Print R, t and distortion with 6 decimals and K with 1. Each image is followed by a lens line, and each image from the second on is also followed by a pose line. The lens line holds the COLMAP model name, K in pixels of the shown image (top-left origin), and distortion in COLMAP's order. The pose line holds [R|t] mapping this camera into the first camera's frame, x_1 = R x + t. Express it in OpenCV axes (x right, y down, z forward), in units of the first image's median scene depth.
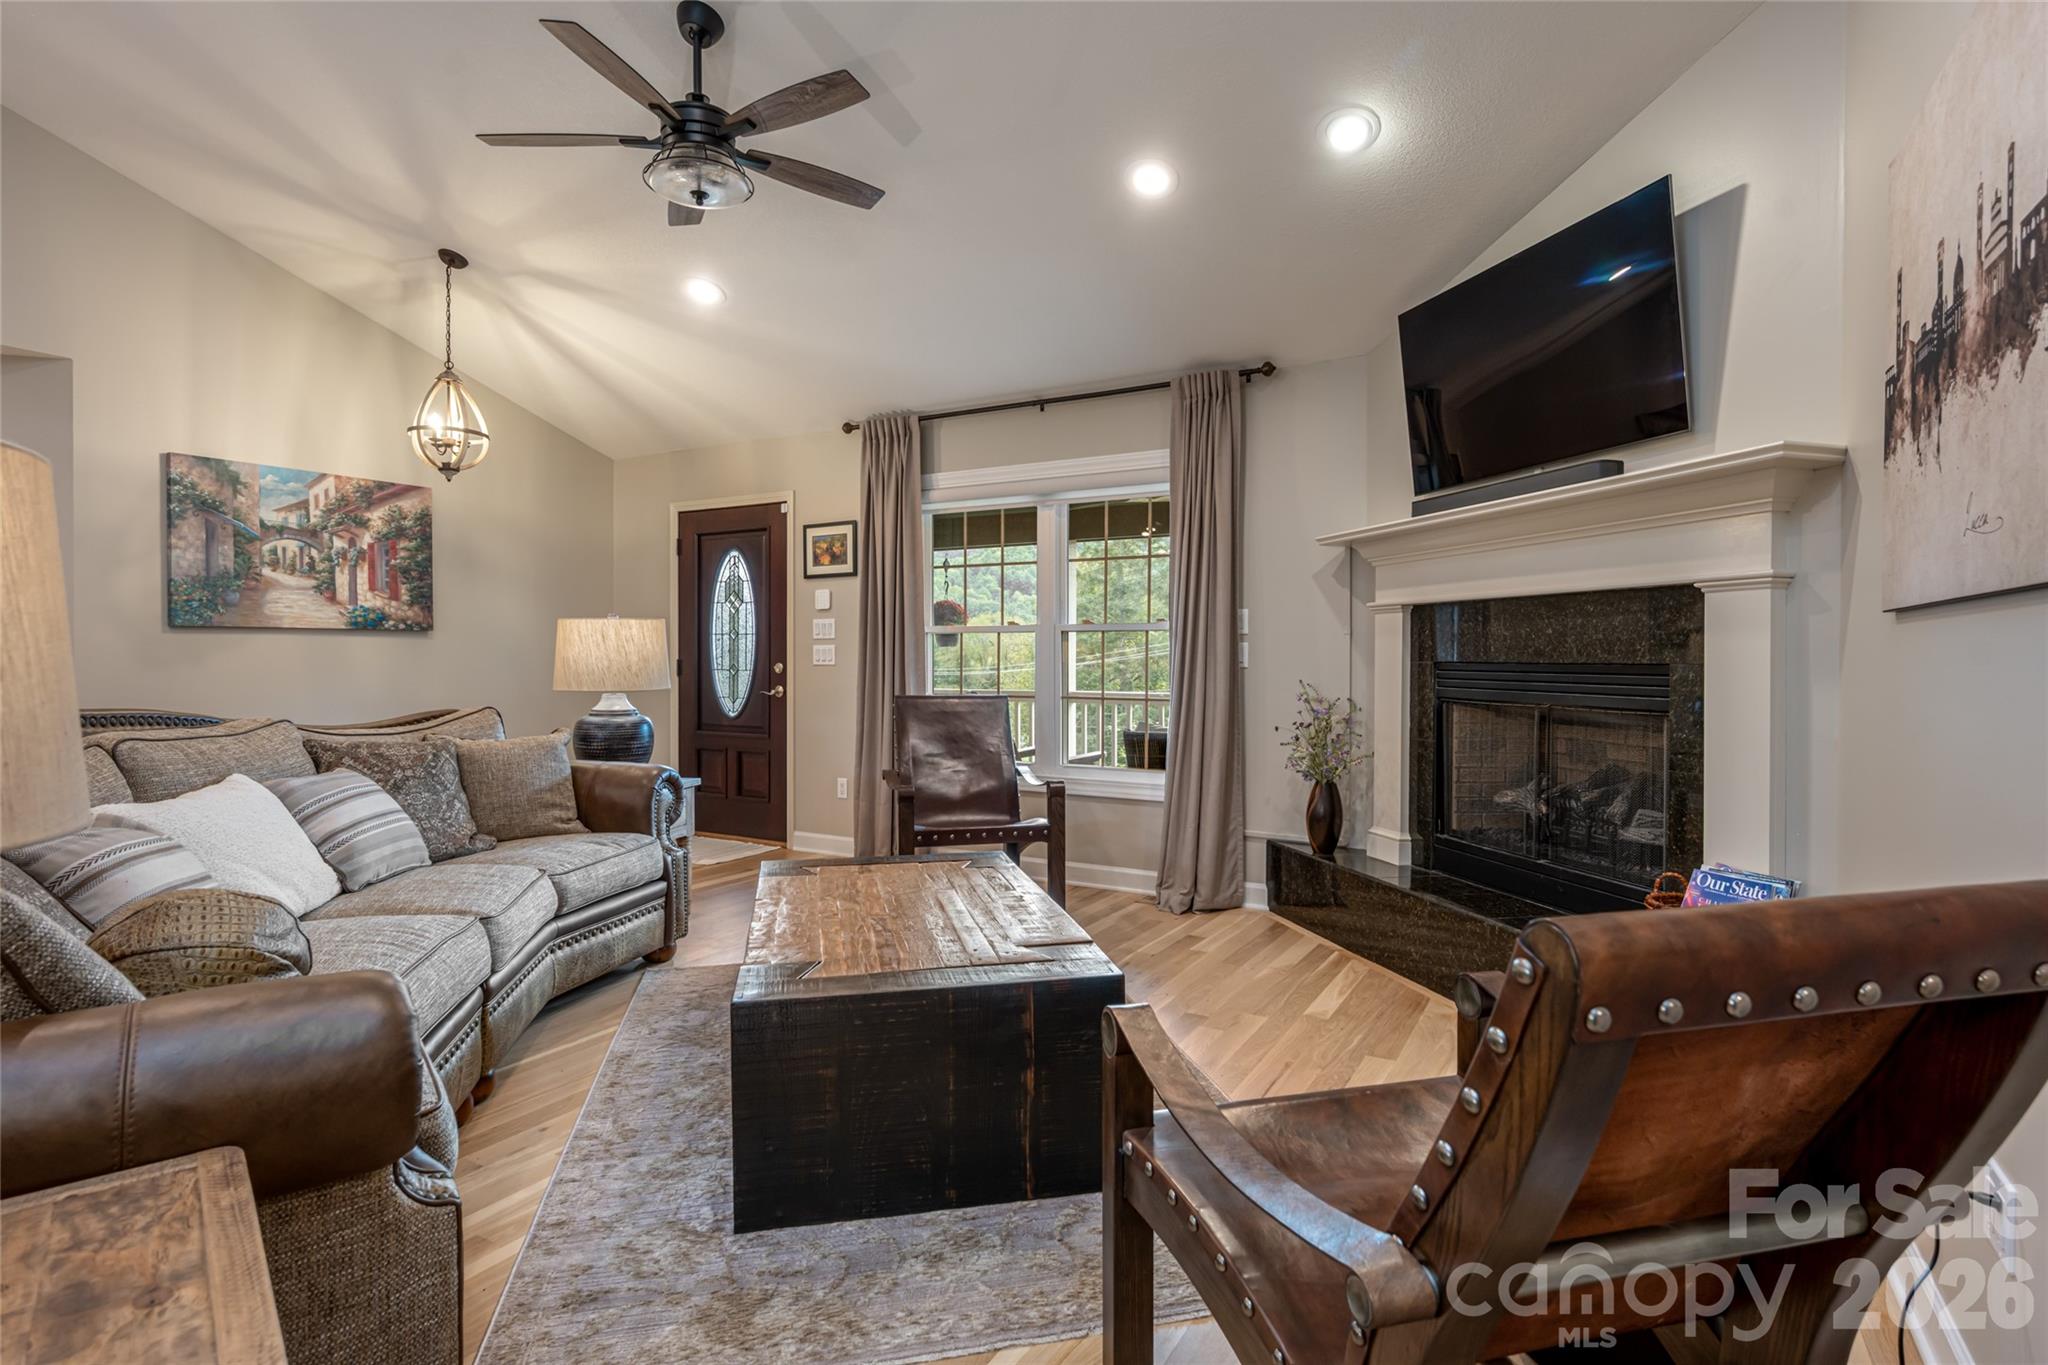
lens RADIAL K [[1021.9, 0, 1006.2], [0, 1021.9, 676.2], [0, 0, 1]] dist [0.005053, 0.000220]
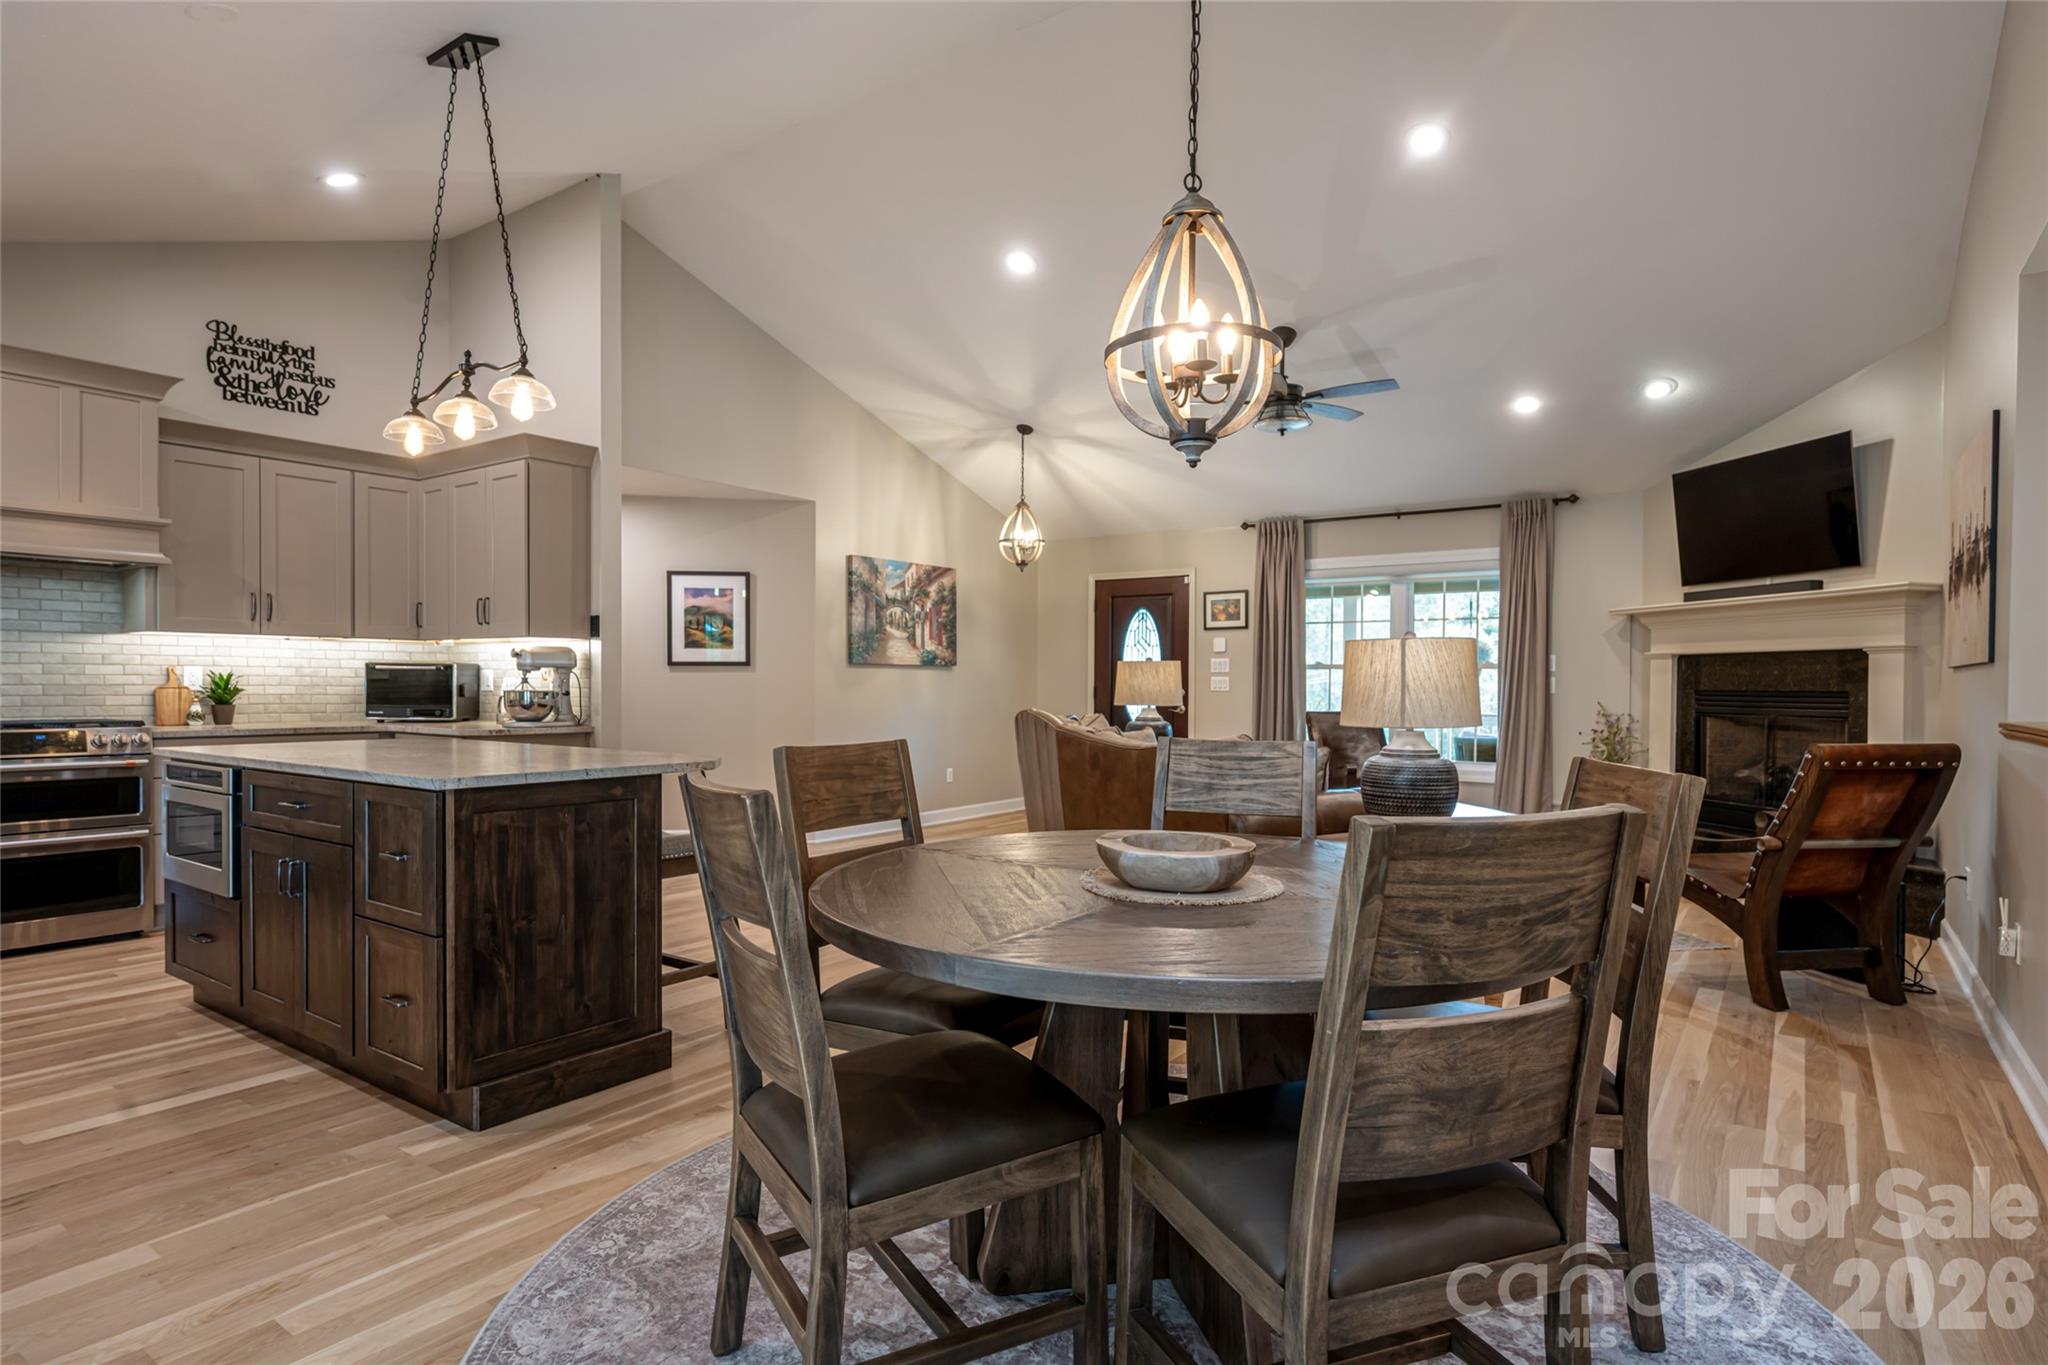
lens RADIAL K [[1078.5, 0, 1027.5], [0, 1078.5, 701.1], [0, 0, 1]] dist [0.022264, -0.008558]
pose [[0.996875, 0.006257, -0.078752, -0.391355], [-0.006592, 0.999970, -0.003994, 0.013361], [0.078725, 0.004501, 0.996886, -0.622394]]
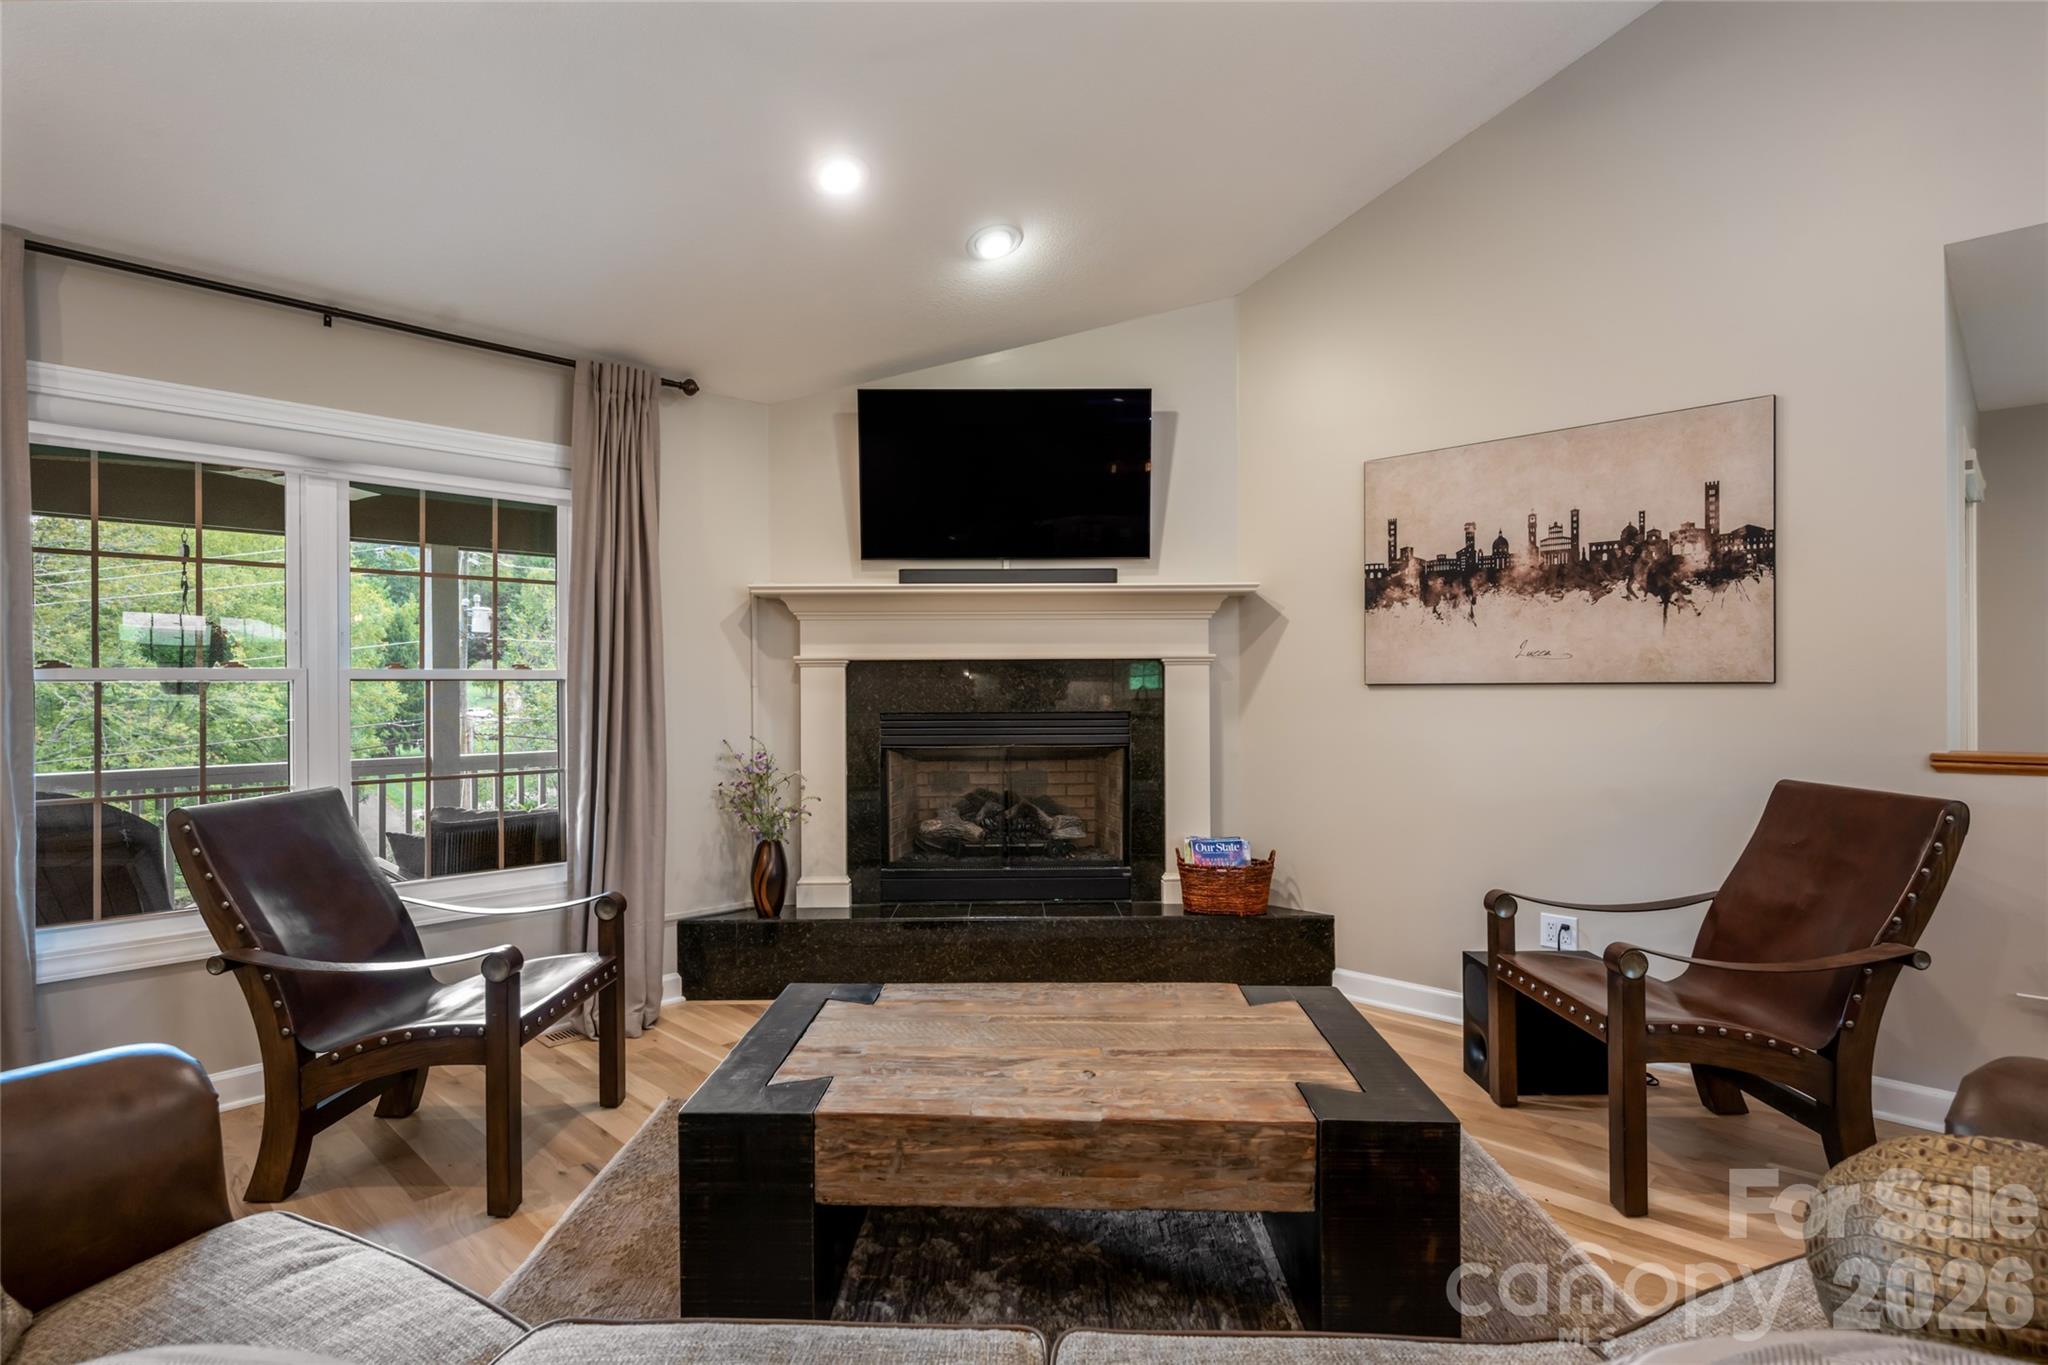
lens RADIAL K [[1078.5, 0, 1013.0], [0, 1078.5, 684.3], [0, 0, 1]] dist [0.022264, -0.008558]
pose [[0.234713, -0.004231, 0.972055, -0.535615], [0.027494, 0.999619, -0.002288, -0.030476], [-0.971676, 0.027262, 0.234740, 0.468577]]
